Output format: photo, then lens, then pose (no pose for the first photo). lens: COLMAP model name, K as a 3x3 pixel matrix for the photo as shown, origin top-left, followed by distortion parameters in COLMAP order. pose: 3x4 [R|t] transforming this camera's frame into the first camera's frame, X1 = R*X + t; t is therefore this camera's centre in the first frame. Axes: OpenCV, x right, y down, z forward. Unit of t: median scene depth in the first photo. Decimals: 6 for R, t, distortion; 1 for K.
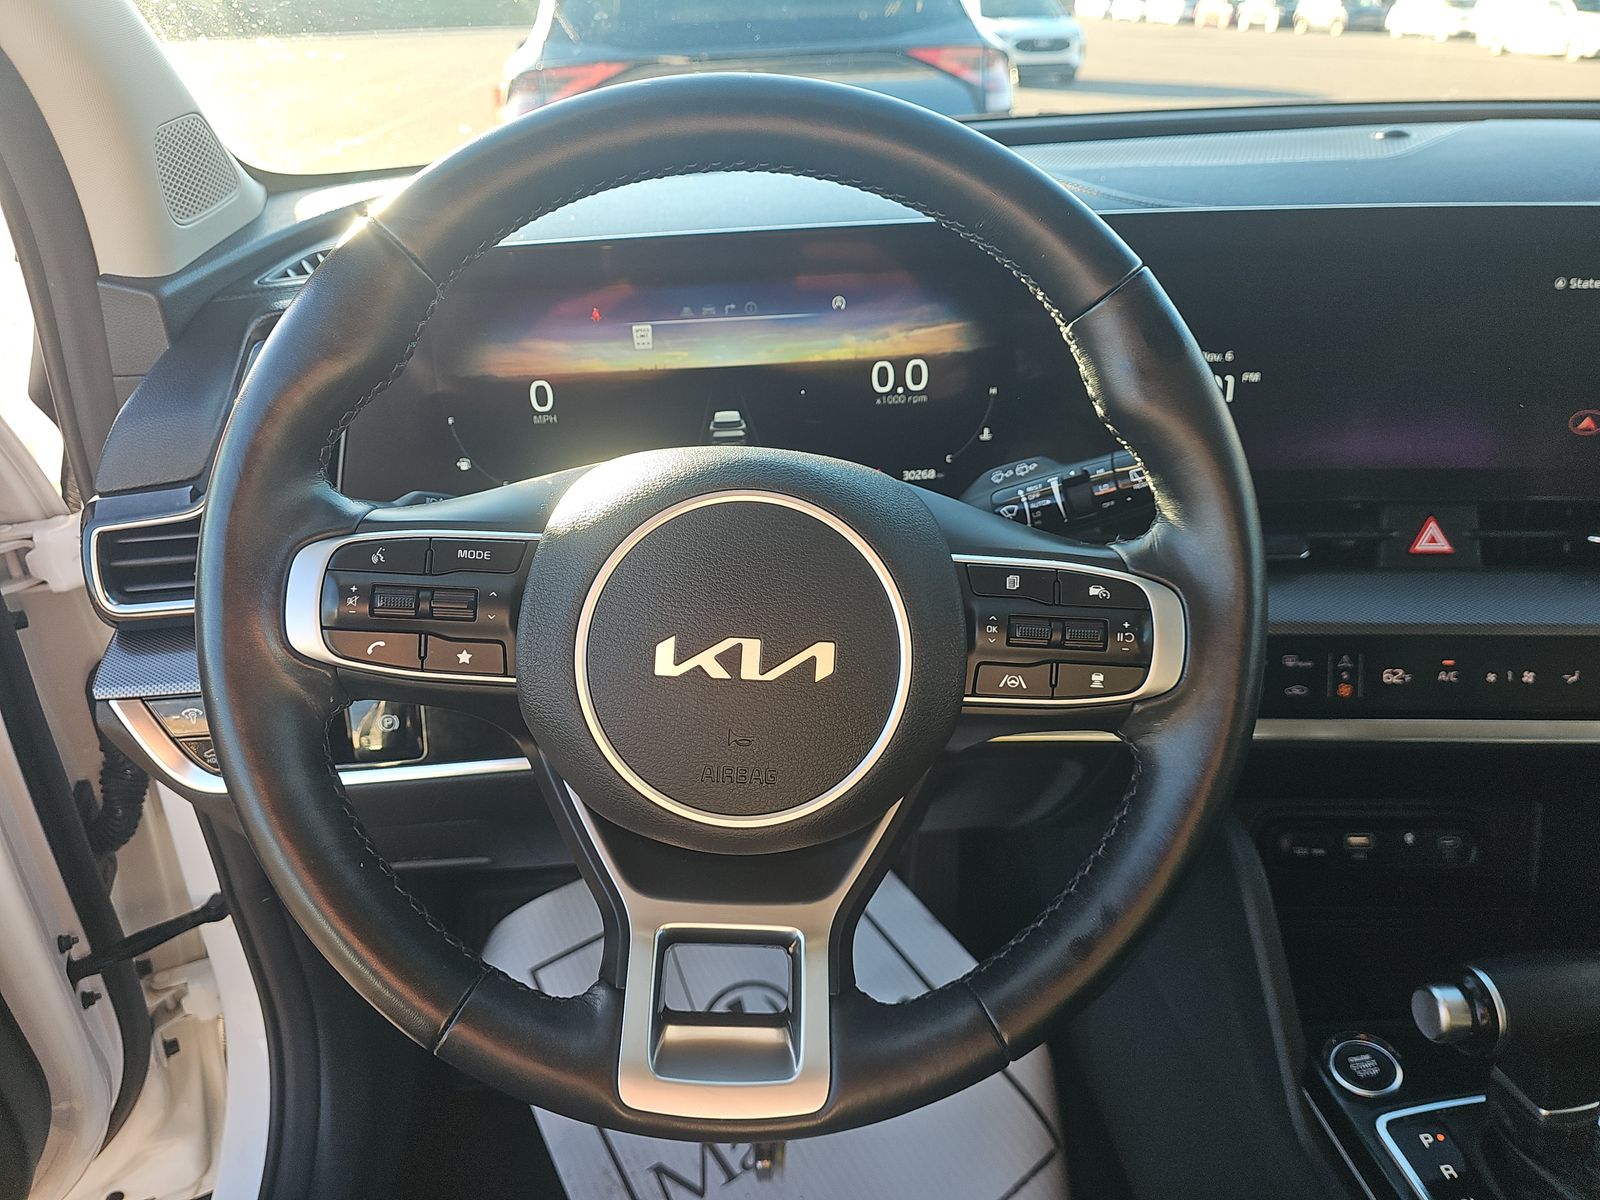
lens RADIAL K [[1054.9, 0, 783.3], [0, 1054.9, 596.5], [0, 0, 1]] dist [0.012976, -0.038751]
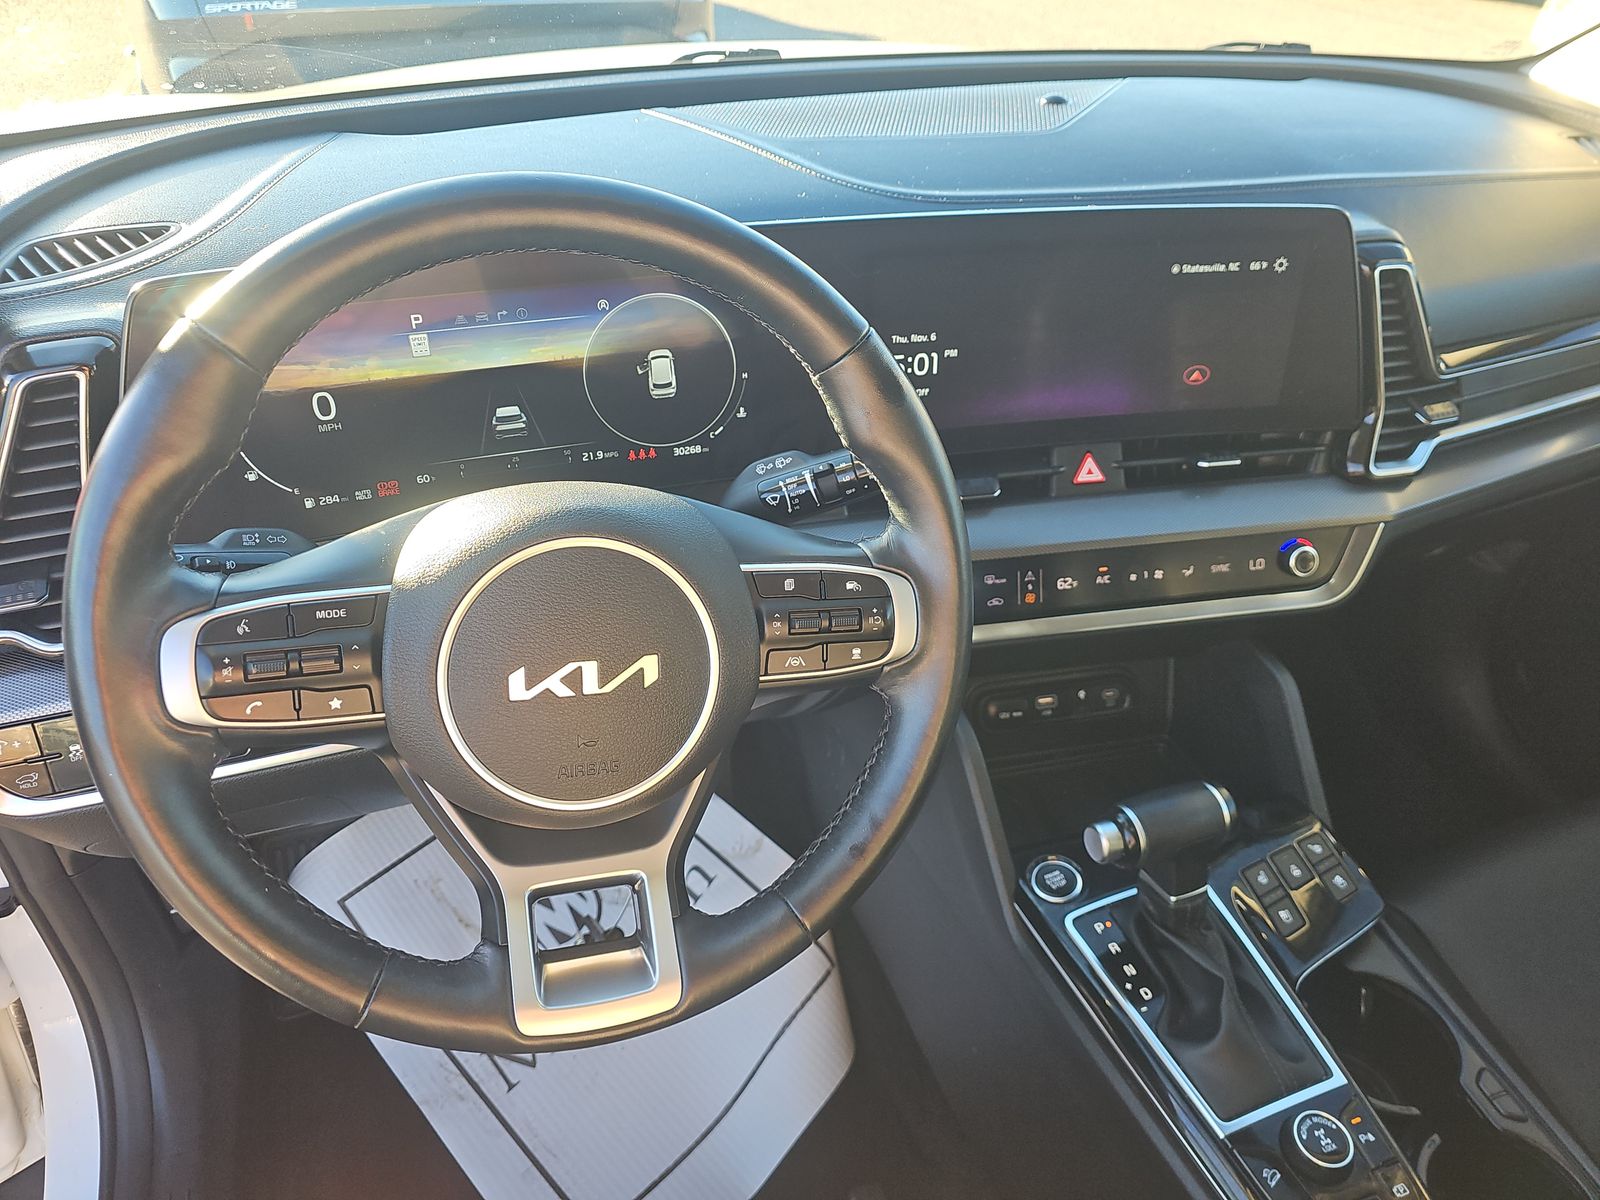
lens RADIAL K [[1054.9, 0, 793.2], [0, 1054.9, 591.5], [0, 0, 1]] dist [0.012976, -0.038751]
pose [[0.961699, -0.107615, 0.252098, -0.086481], [0.071070, 0.986151, 0.149851, -0.173632], [-0.264733, -0.126195, 0.956029, -0.189467]]
